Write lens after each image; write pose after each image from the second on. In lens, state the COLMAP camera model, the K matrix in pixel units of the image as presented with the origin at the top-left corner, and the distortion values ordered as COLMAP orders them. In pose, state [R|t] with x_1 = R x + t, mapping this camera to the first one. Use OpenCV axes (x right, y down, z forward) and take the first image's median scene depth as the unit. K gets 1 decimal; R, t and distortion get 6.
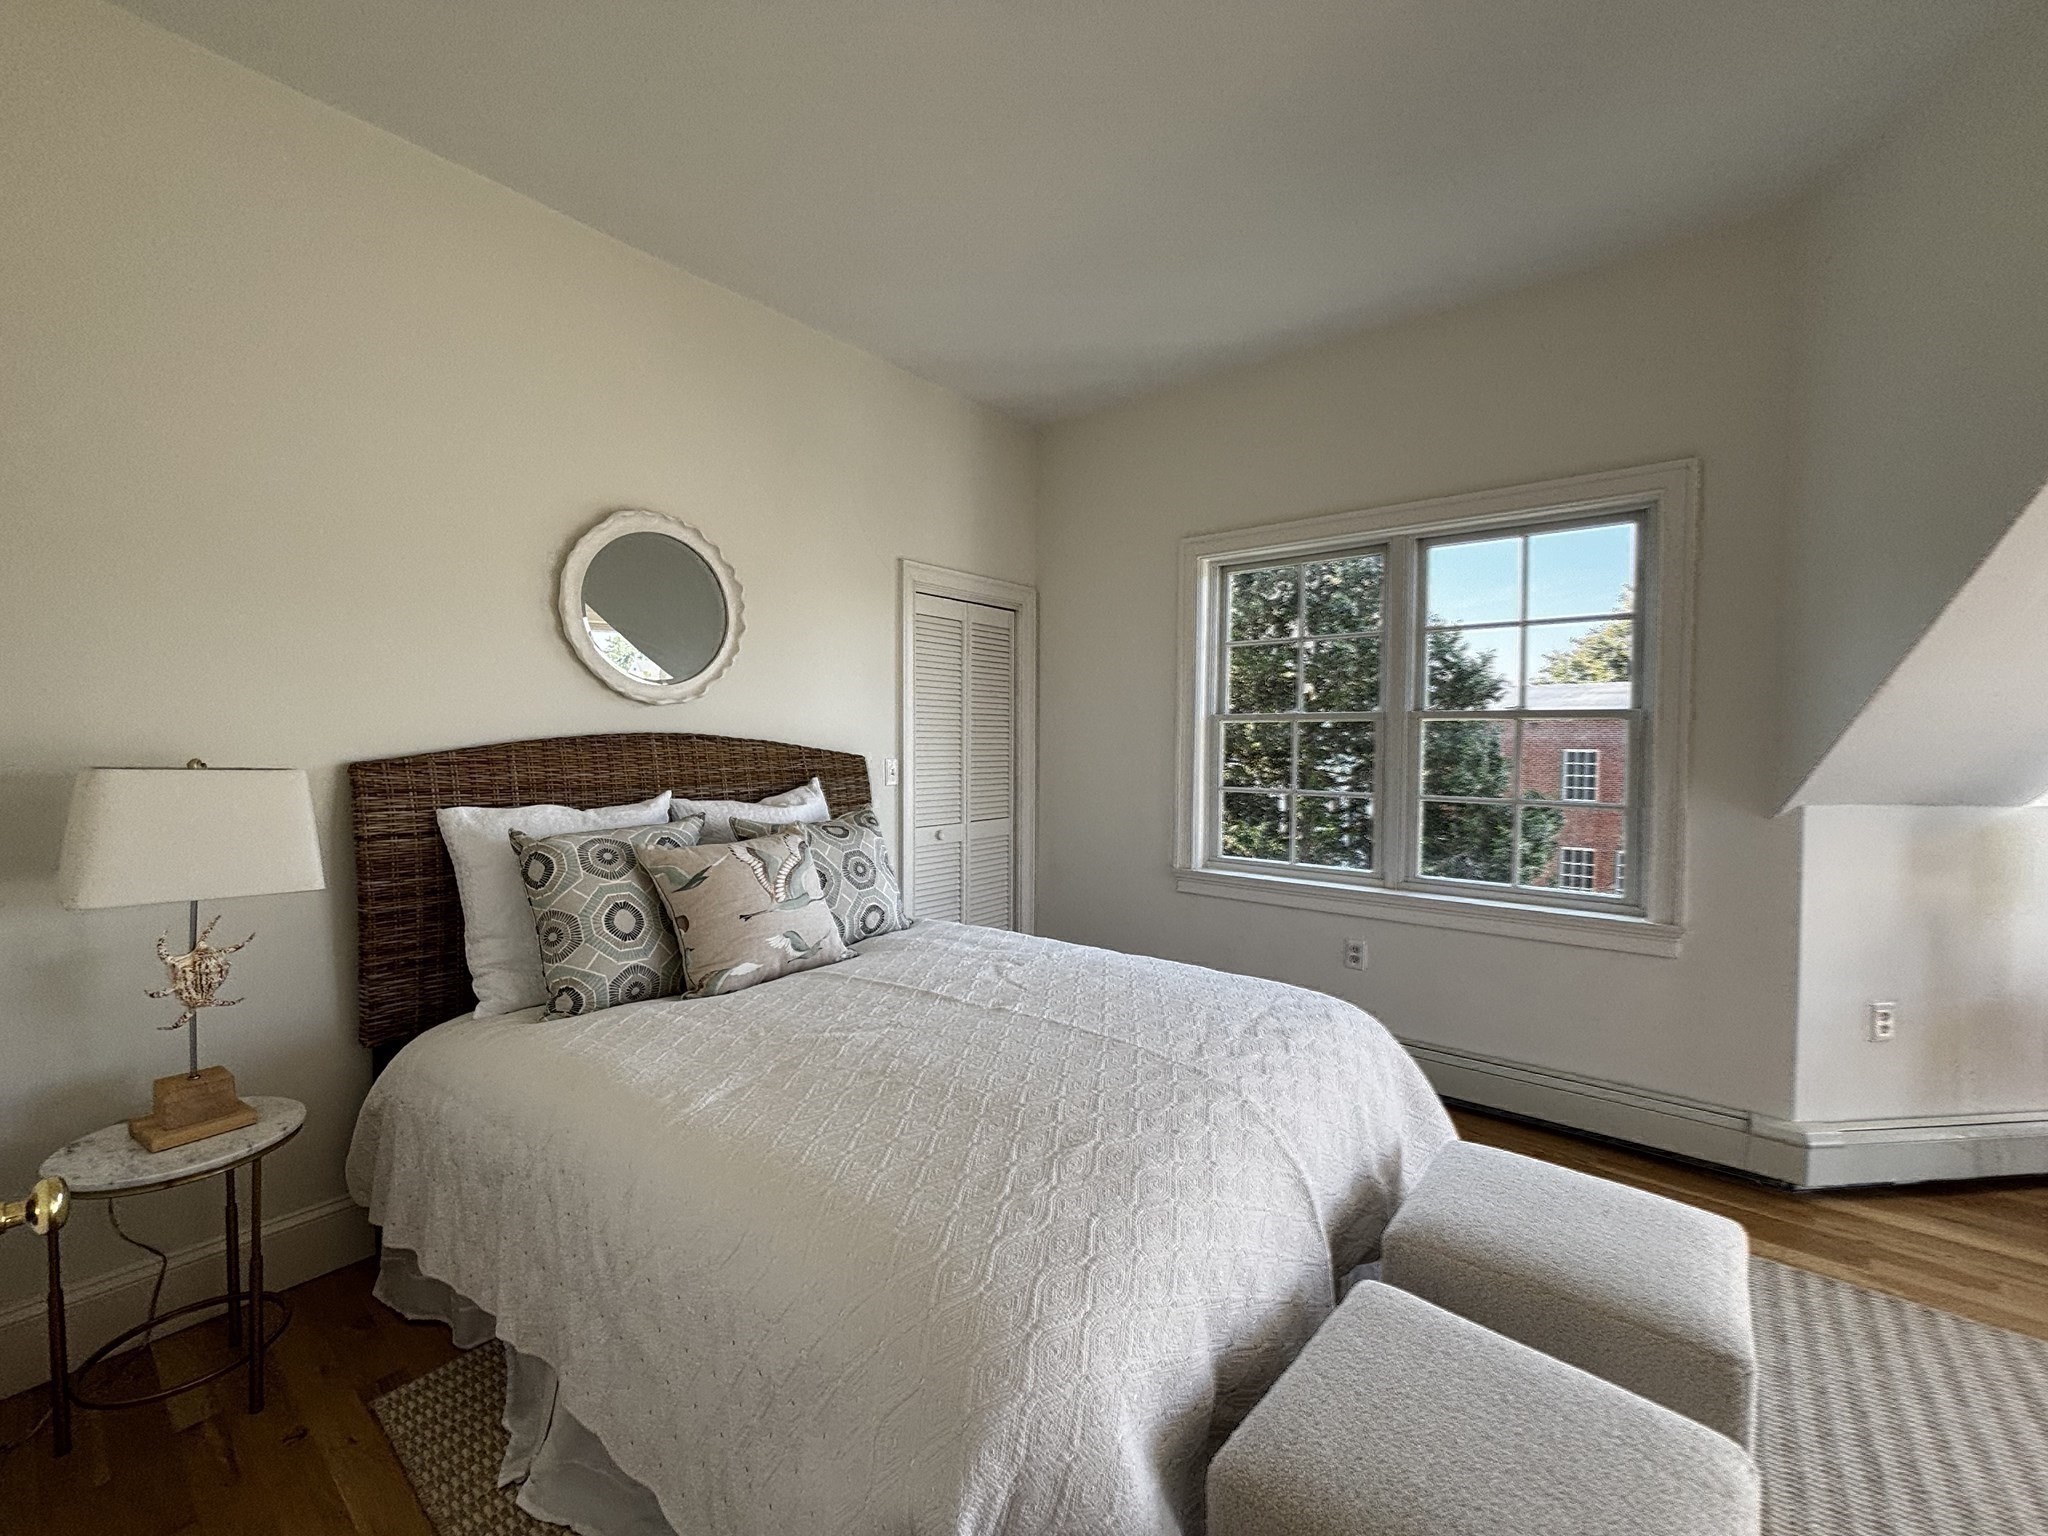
lens RADIAL K [[836.2, 0, 1032.8], [0, 836.2, 768.3], [0, 0, 1]] dist [0.000725, -0.007312]
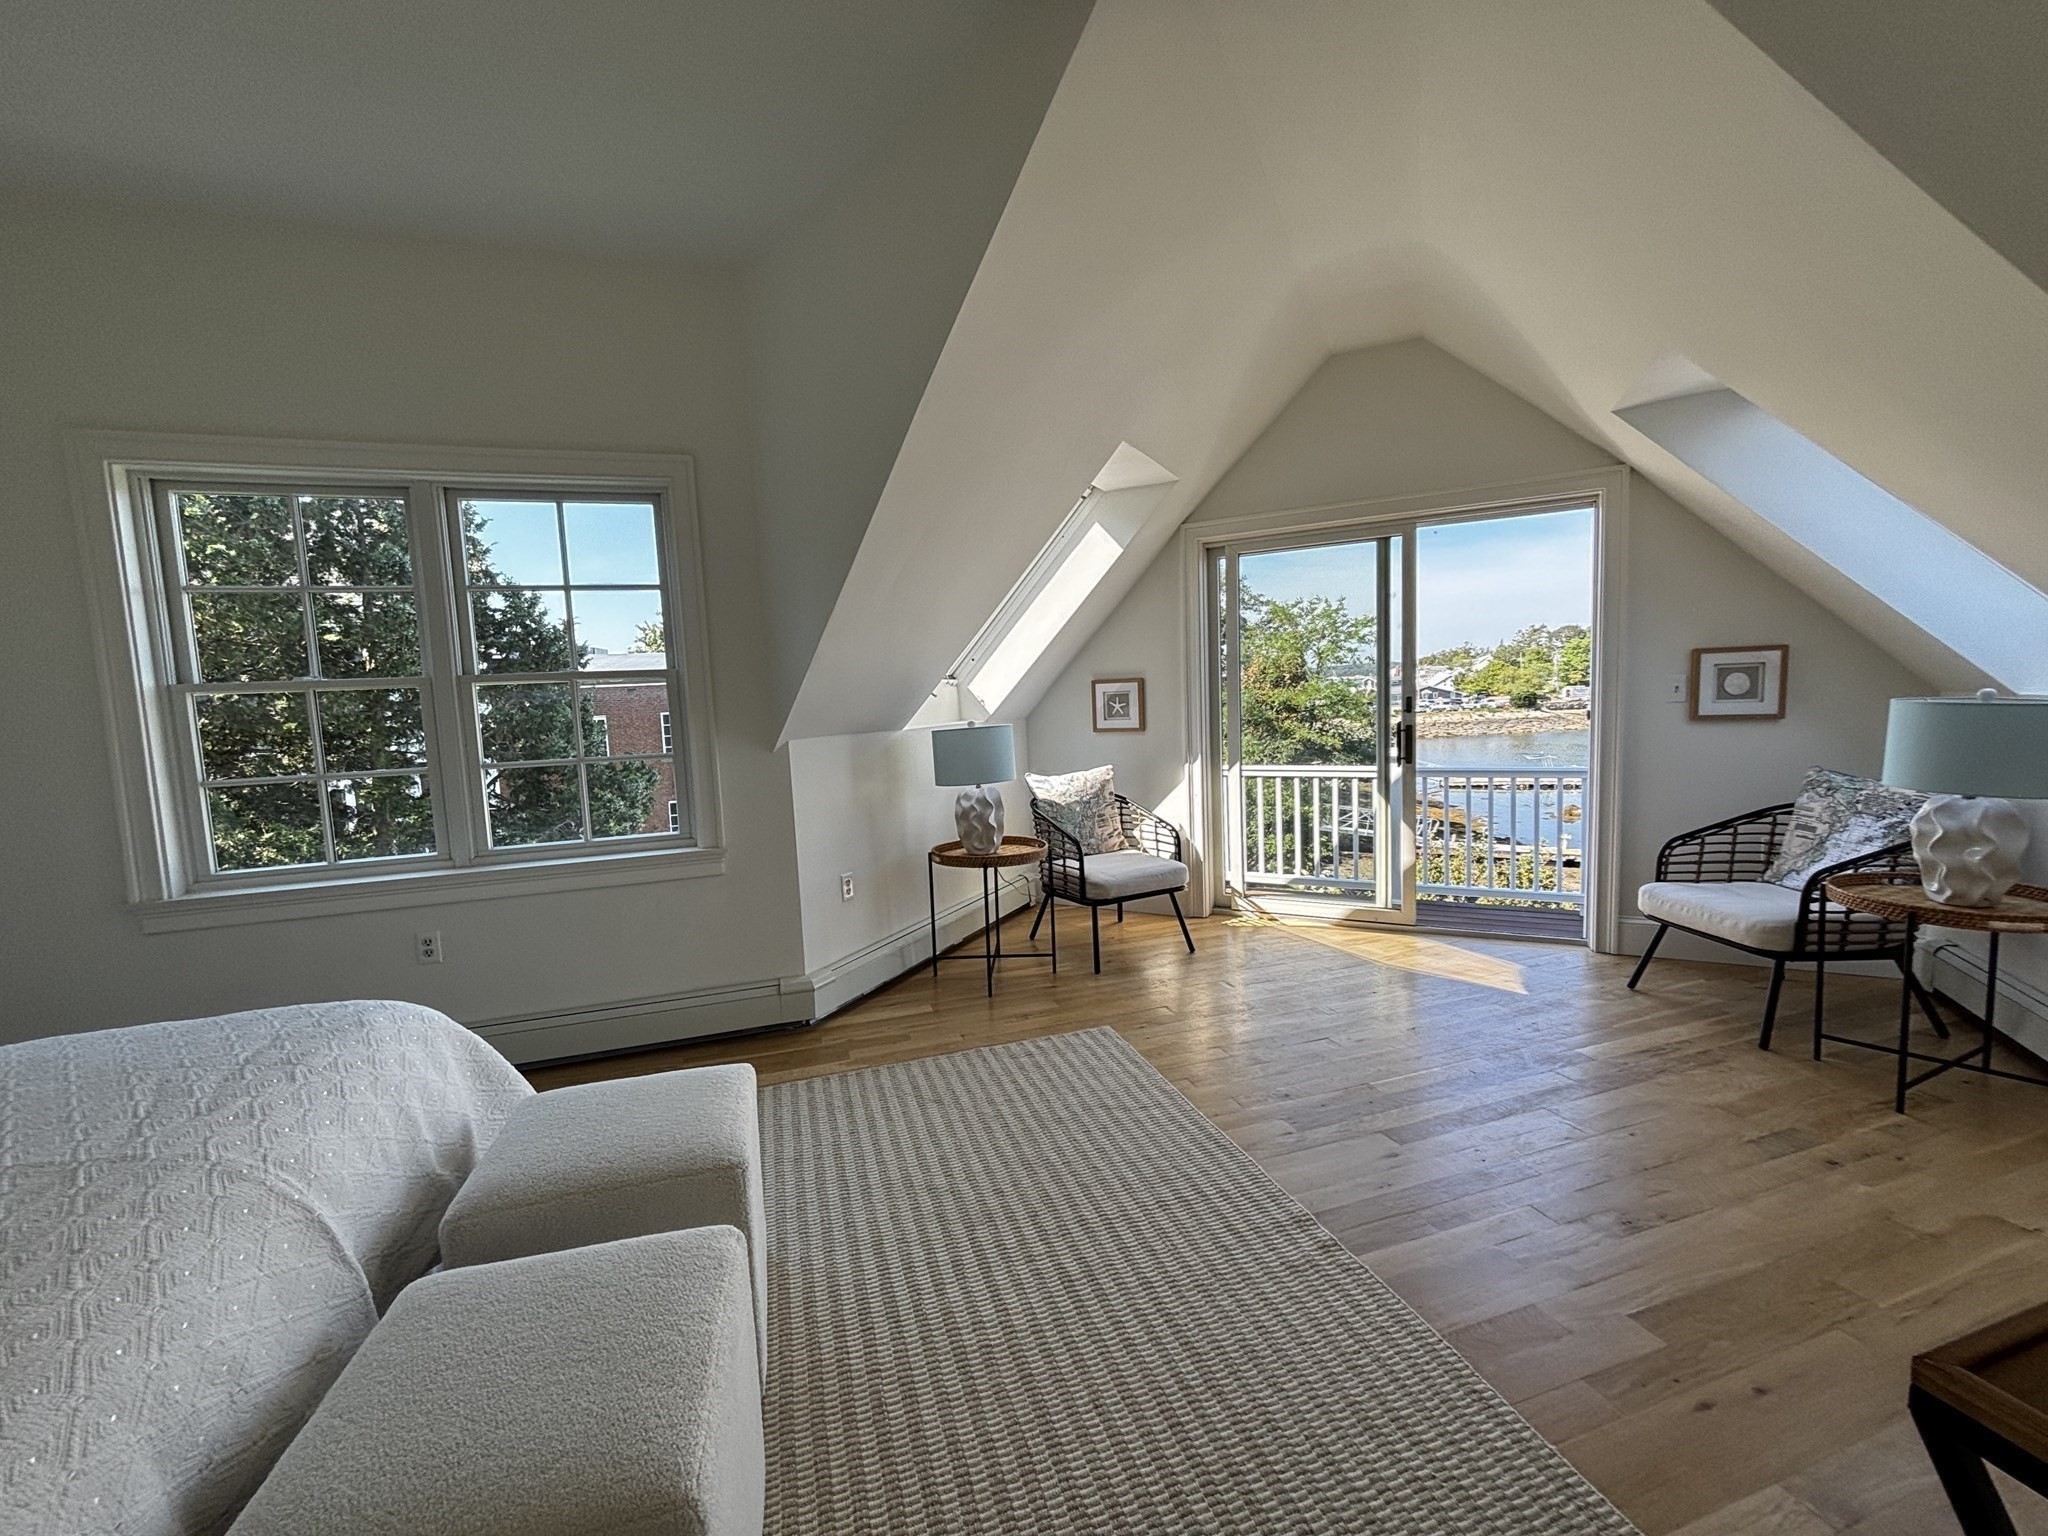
lens RADIAL K [[826.1, 0, 1024.0], [0, 826.1, 768.0], [0, 0, 1]] dist [0.000501, 0.000384]
pose [[0.551004, -0.107386, 0.827565, 0.037614], [0.074422, 0.994058, 0.079439, 0.011580], [-0.831177, 0.017818, 0.555722, -0.043772]]
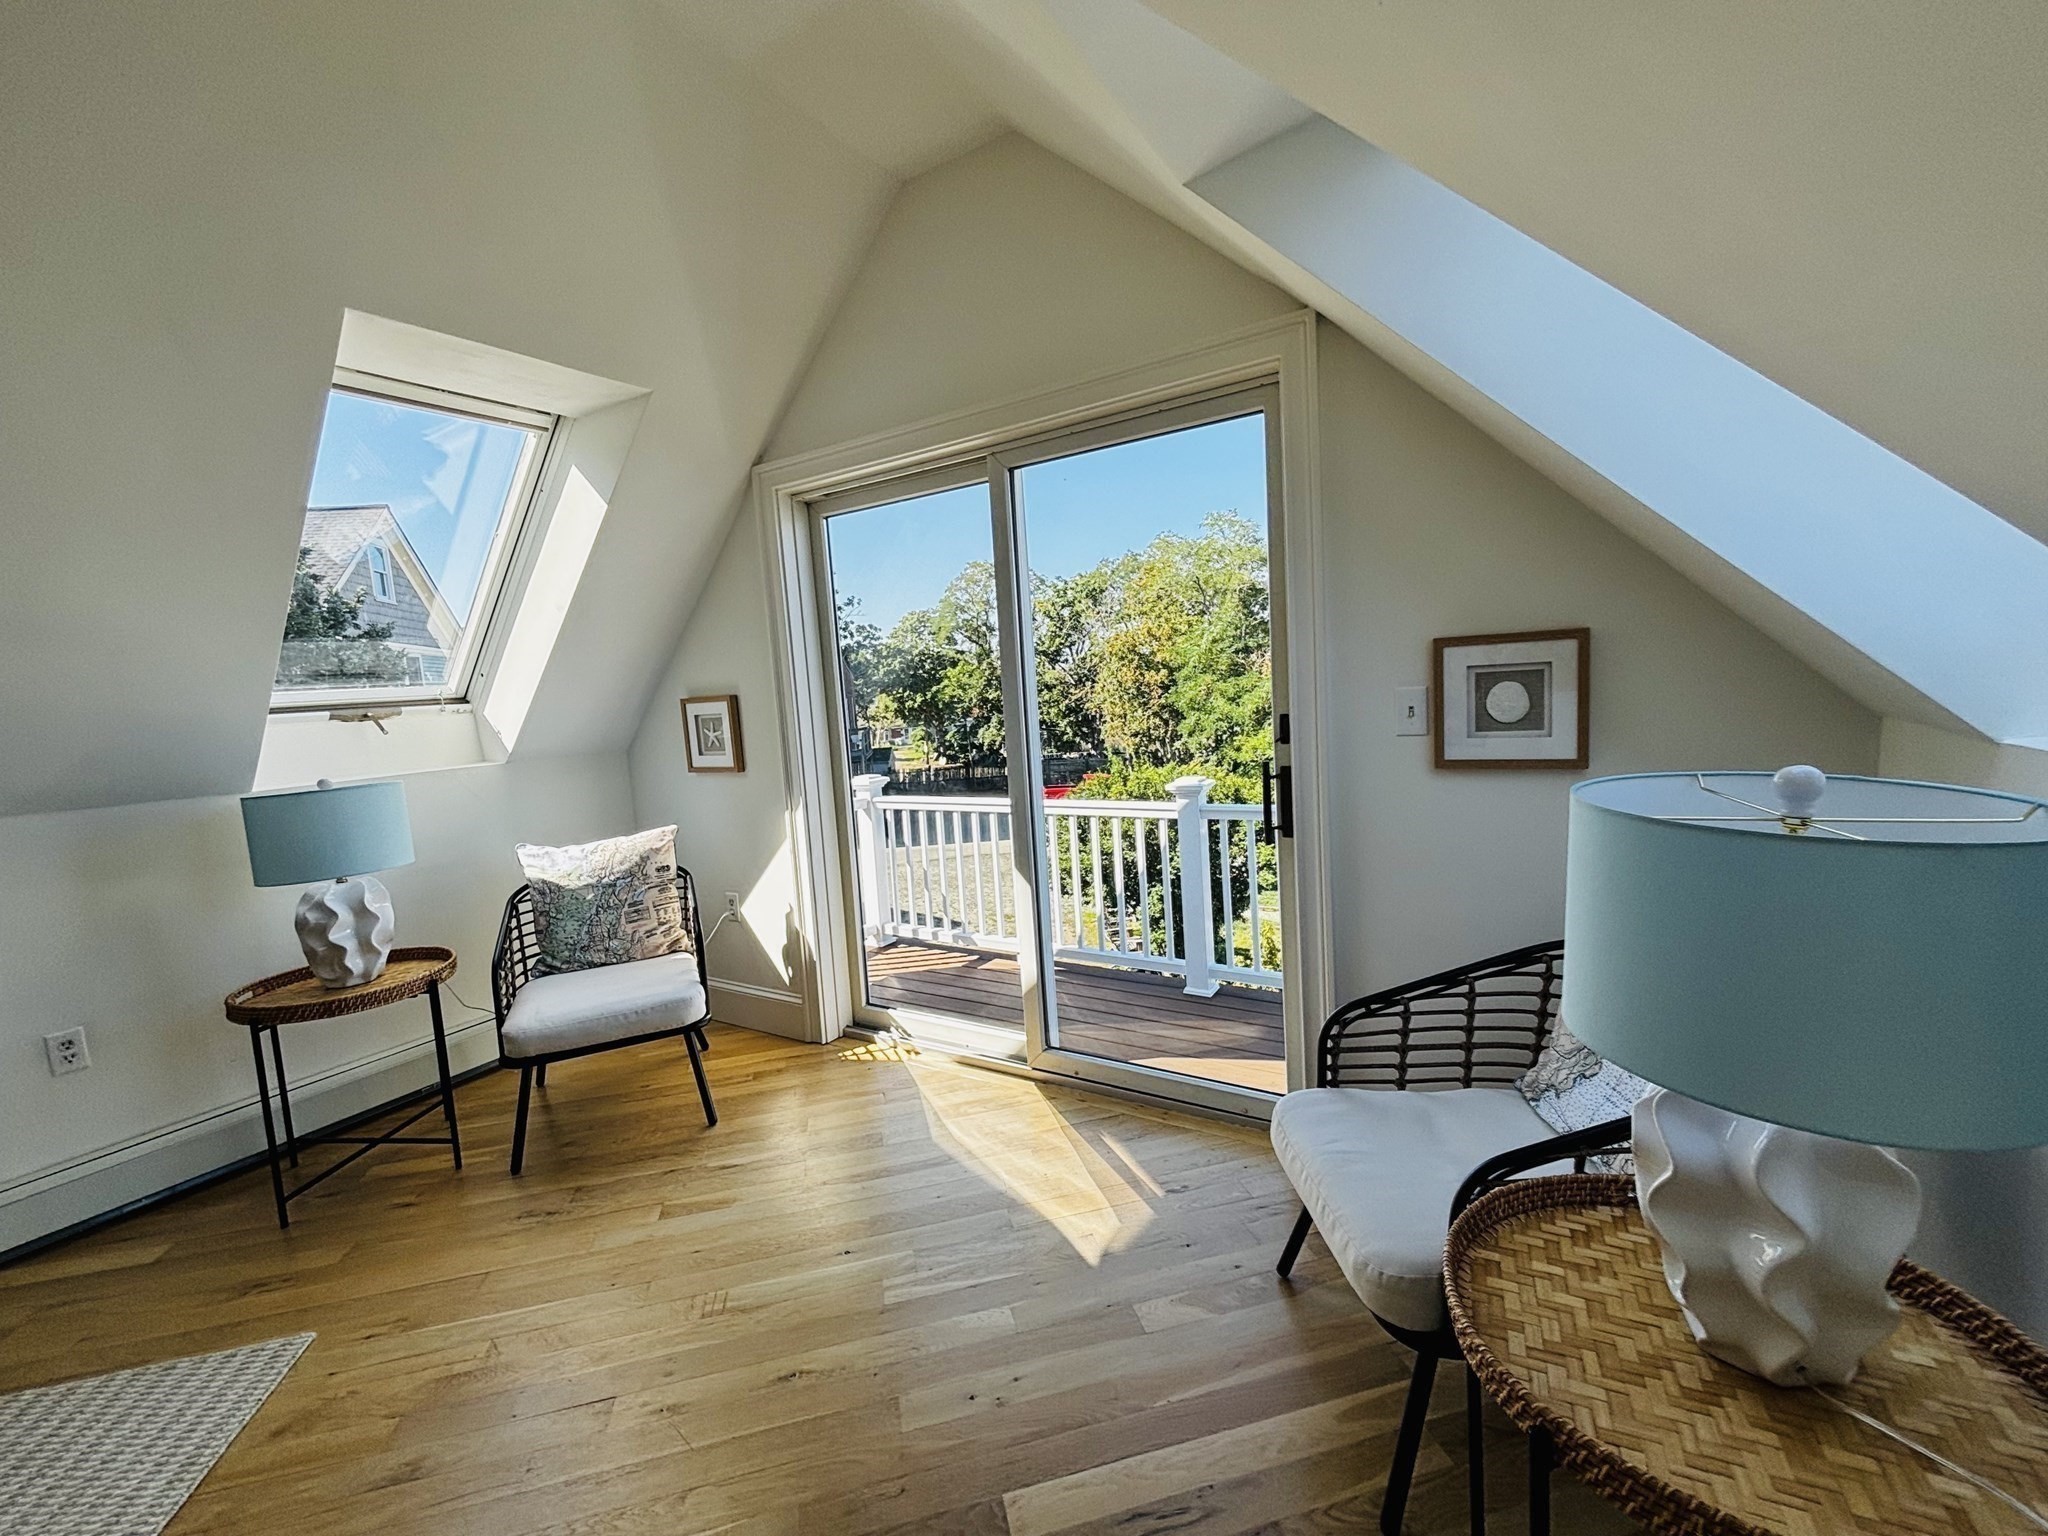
lens RADIAL K [[836.2, 0, 1032.8], [0, 836.2, 768.3], [0, 0, 1]] dist [0.000725, -0.007312]
pose [[0.609832, -0.132434, 0.781387, 0.774501], [0.099201, 0.990941, 0.090530, 0.016622], [-0.786298, 0.022306, 0.617445, -0.316273]]
